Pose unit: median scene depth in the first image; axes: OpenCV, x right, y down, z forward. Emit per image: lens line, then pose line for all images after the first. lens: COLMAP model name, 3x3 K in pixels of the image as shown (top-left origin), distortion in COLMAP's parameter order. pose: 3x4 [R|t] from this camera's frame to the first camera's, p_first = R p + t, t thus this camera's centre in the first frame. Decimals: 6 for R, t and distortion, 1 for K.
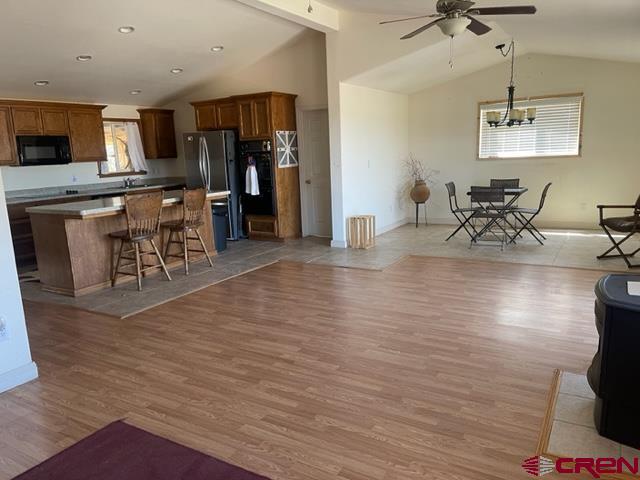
lens RADIAL K [[477.9, 0, 320.6], [0, 477.9, 247.7], [0, 0, 1]] dist [0.066855, -0.090466]
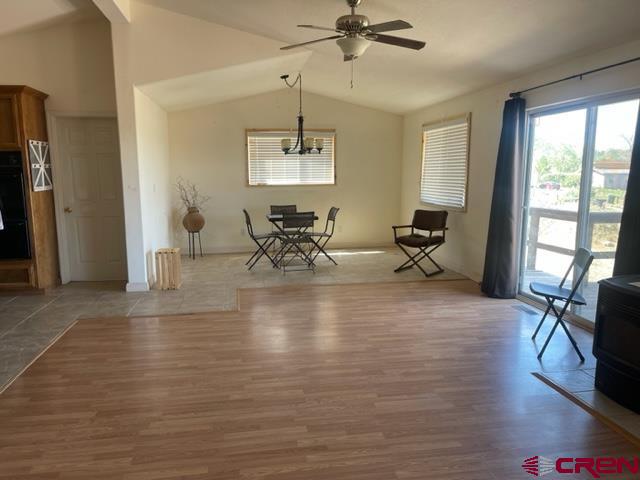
lens RADIAL K [[477.9, 0, 315.7], [0, 477.9, 245.1], [0, 0, 1]] dist [0.066855, -0.090466]
pose [[0.761761, -0.062391, 0.644846, -0.250841], [0.103875, 0.994237, -0.026513, -0.025135], [-0.639476, 0.087181, 0.763852, 0.197858]]
